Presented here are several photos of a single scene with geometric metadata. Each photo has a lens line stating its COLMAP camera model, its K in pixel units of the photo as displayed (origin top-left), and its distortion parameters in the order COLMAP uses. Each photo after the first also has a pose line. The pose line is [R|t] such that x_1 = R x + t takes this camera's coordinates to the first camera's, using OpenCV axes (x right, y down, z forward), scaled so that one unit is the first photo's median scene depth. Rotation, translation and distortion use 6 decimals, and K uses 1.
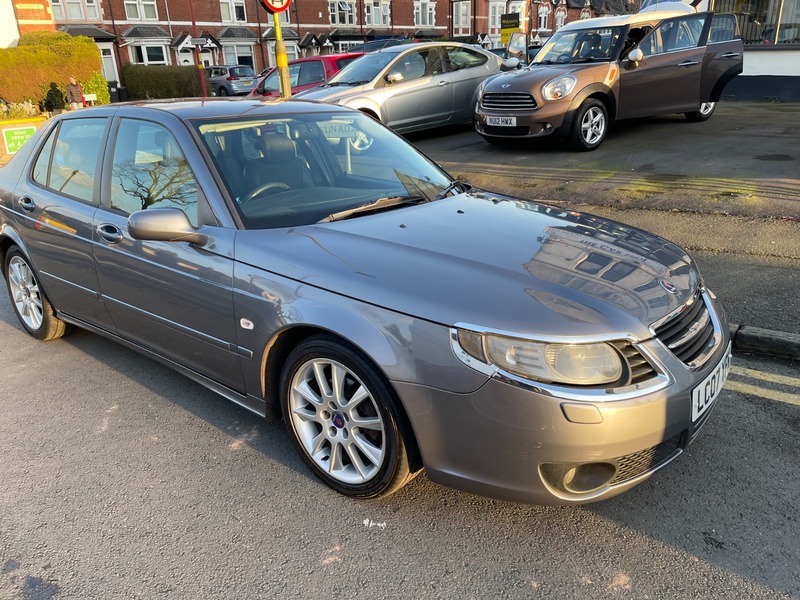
lens RADIAL K [[601.7, 0, 399.6], [0, 601.7, 295.0], [0, 0, 1]] dist [0.082858, -0.110105]
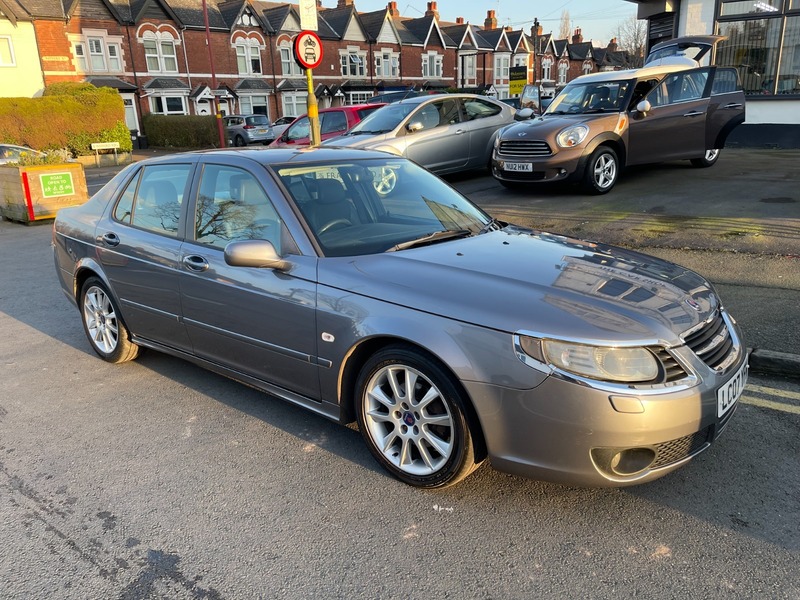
lens RADIAL K [[601.7, 0, 400.1], [0, 601.7, 300.0], [0, 0, 1]] dist [0.082858, -0.110105]
pose [[0.999967, 0.001219, -0.008037, -0.041921], [-0.001728, 0.997967, -0.063714, 0.020204], [0.007943, 0.063726, 0.997936, -0.065100]]
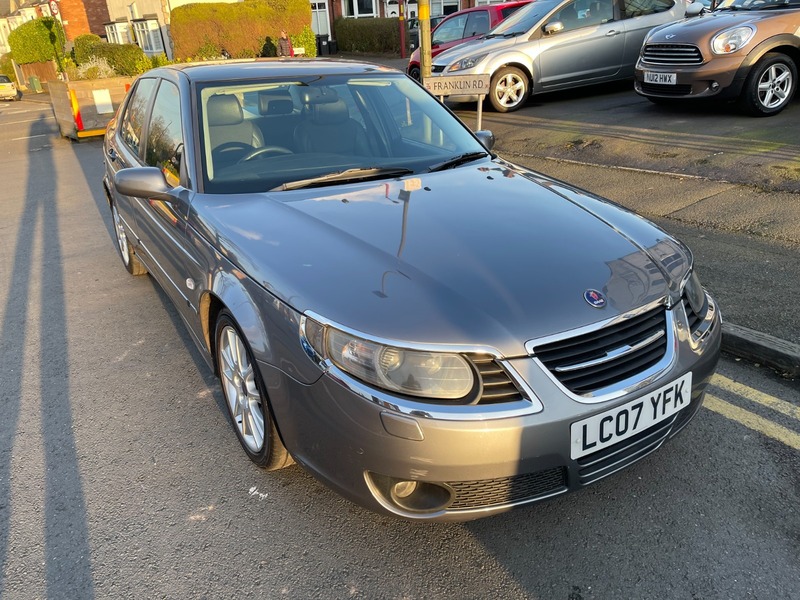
lens RADIAL K [[601.7, 0, 396.2], [0, 601.7, 301.1], [0, 0, 1]] dist [0.082858, -0.110105]
pose [[0.943439, 0.122983, -0.307892, 0.166784], [-0.097849, 0.990576, 0.095842, -0.023825], [0.316778, -0.060294, 0.946582, 0.045613]]
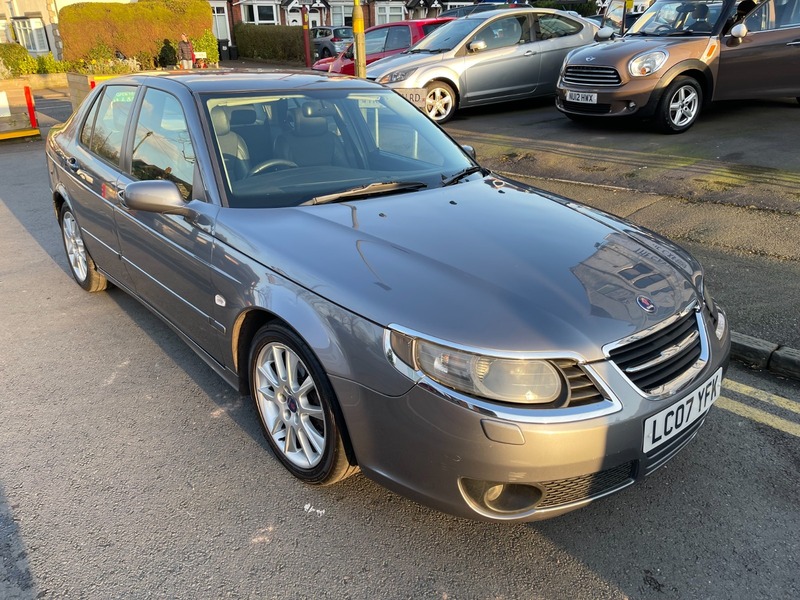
lens RADIAL K [[601.7, 0, 397.2], [0, 601.7, 298.1], [0, 0, 1]] dist [0.082858, -0.110105]
pose [[0.984374, 0.091173, -0.150649, 0.079254], [-0.082388, 0.994571, 0.063574, -0.018715], [0.155627, -0.050169, 0.986541, 0.014055]]
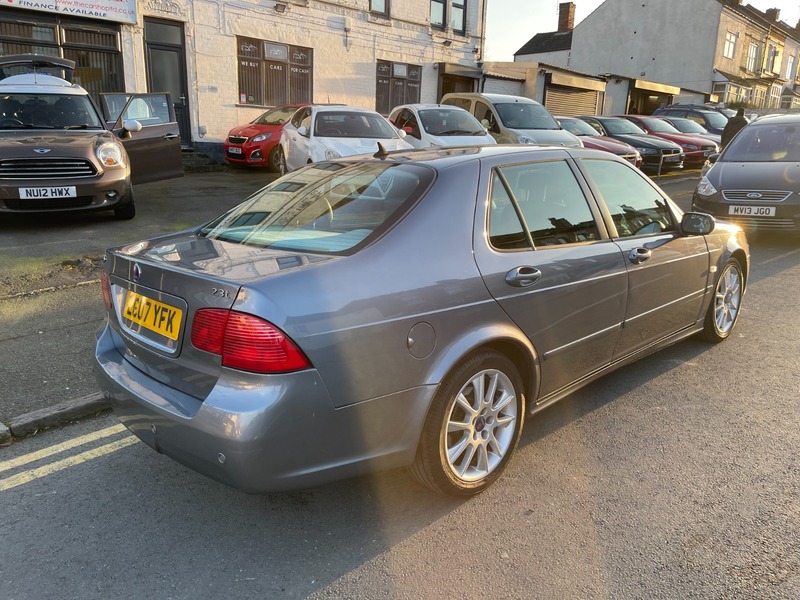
lens RADIAL K [[601.7, 0, 404.5], [0, 601.7, 300.9], [0, 0, 1]] dist [0.082858, -0.110105]
pose [[0.128089, -0.216185, 0.967914, -0.827524], [0.331991, 0.928994, 0.163559, -0.176520], [-0.934546, 0.300389, 0.190765, 0.612597]]
